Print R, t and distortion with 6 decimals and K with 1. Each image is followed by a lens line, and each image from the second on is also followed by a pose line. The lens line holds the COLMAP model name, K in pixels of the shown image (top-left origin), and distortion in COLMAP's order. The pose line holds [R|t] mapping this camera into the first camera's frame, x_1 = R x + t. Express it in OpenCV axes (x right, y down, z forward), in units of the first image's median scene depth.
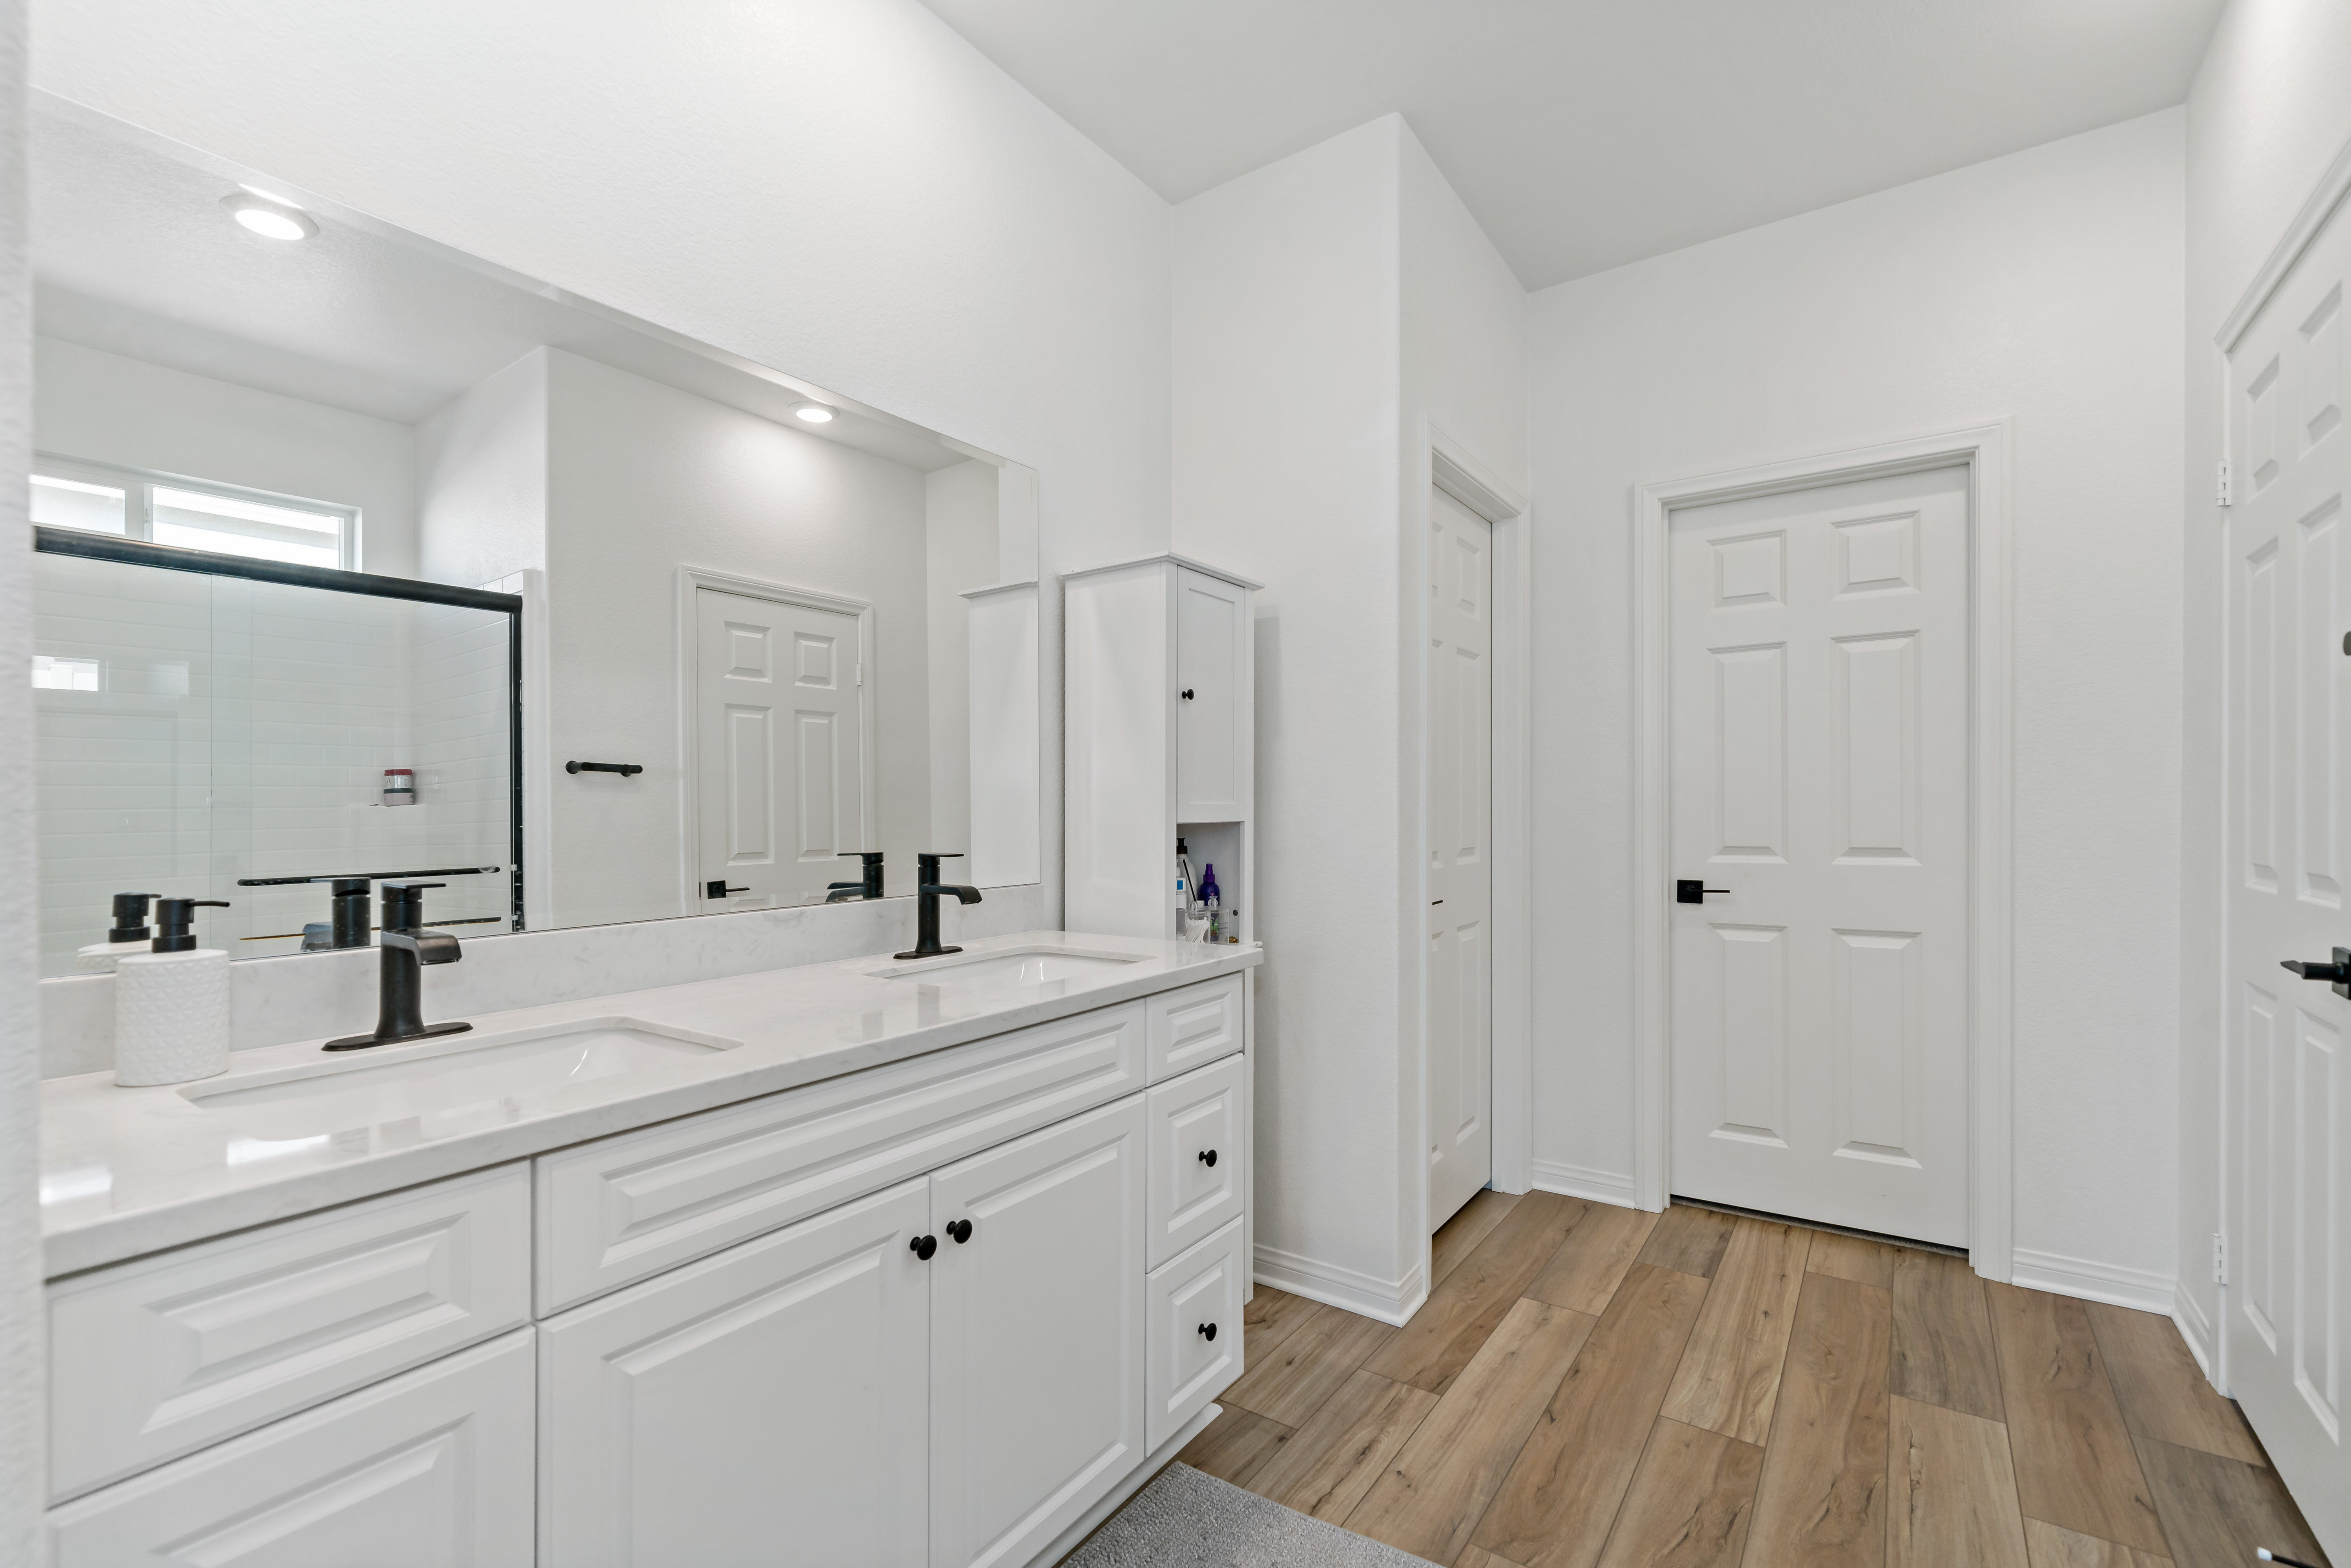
lens RADIAL K [[1020.0, 0, 1185.7], [0, 1020.0, 789.1], [0, 0, 1]] dist [0.000644, 0.000024]
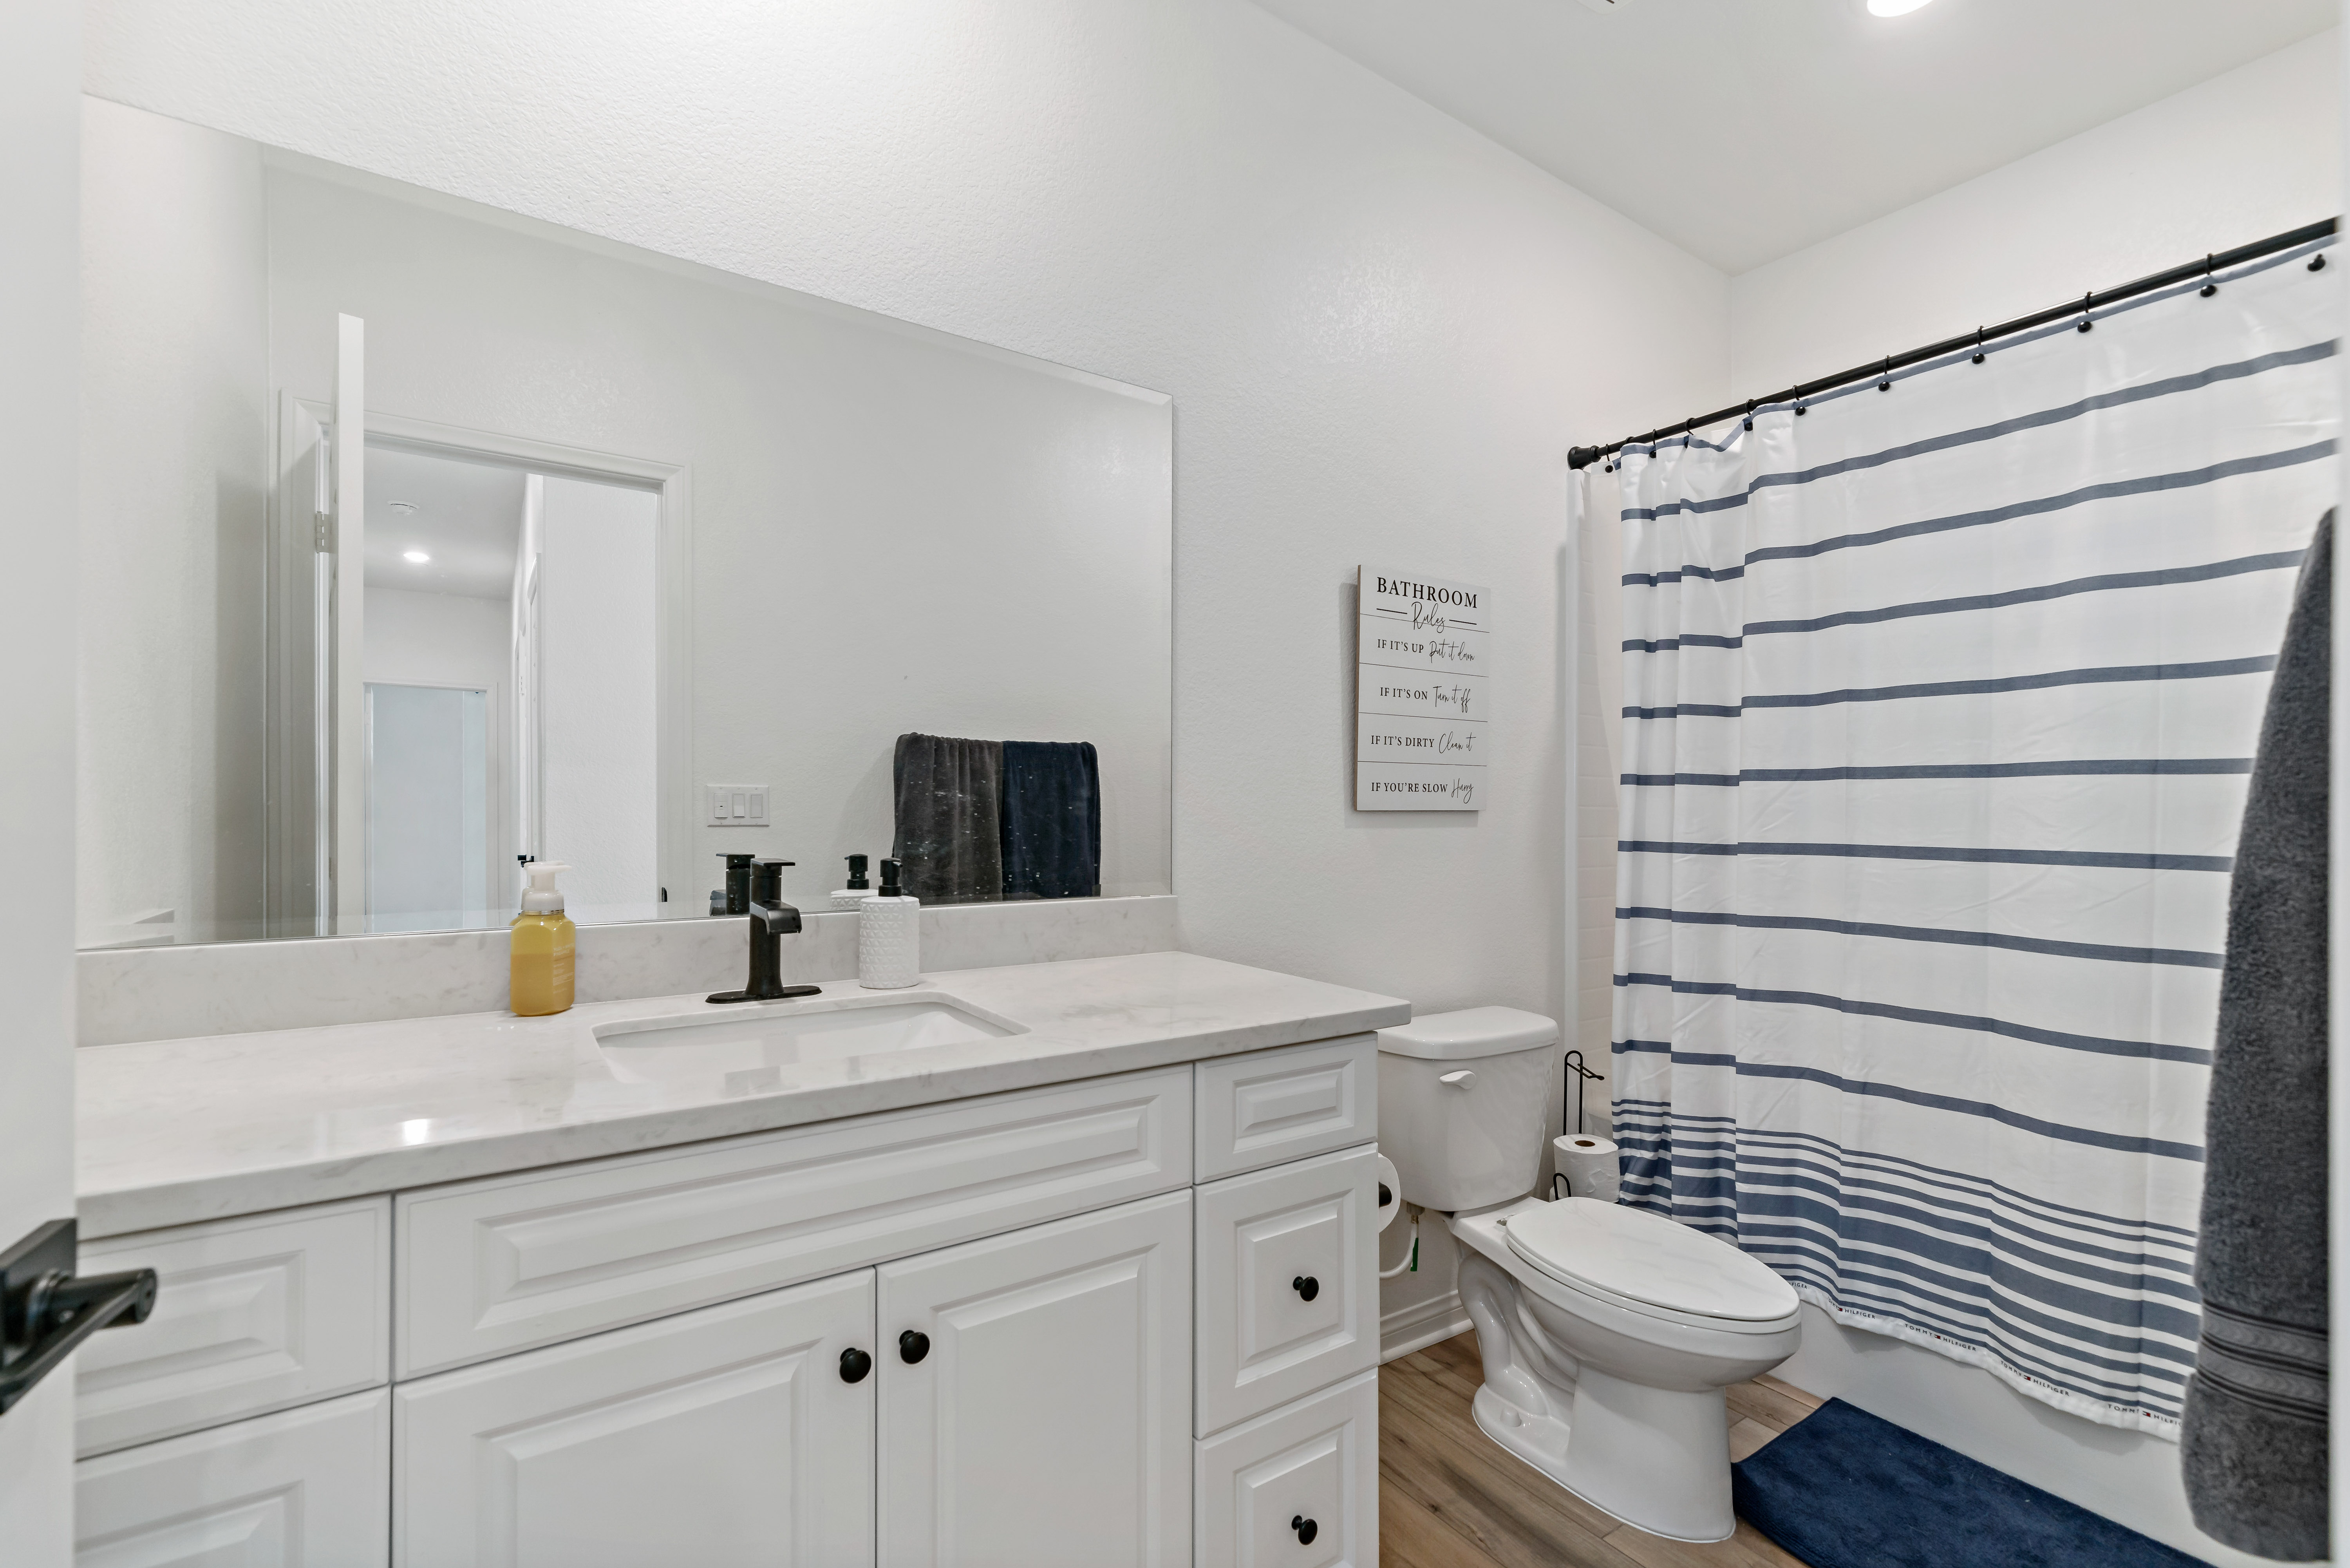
lens RADIAL K [[1014.6, 0, 1175.0], [0, 1014.6, 784.0], [0, 0, 1]] dist [0.031776, -0.012607]
pose [[0.931487, 0.012415, -0.363563, 0.202683], [-0.013718, 0.999905, -0.001002, 0.003637], [0.363516, 0.005920, 0.931569, 0.291595]]
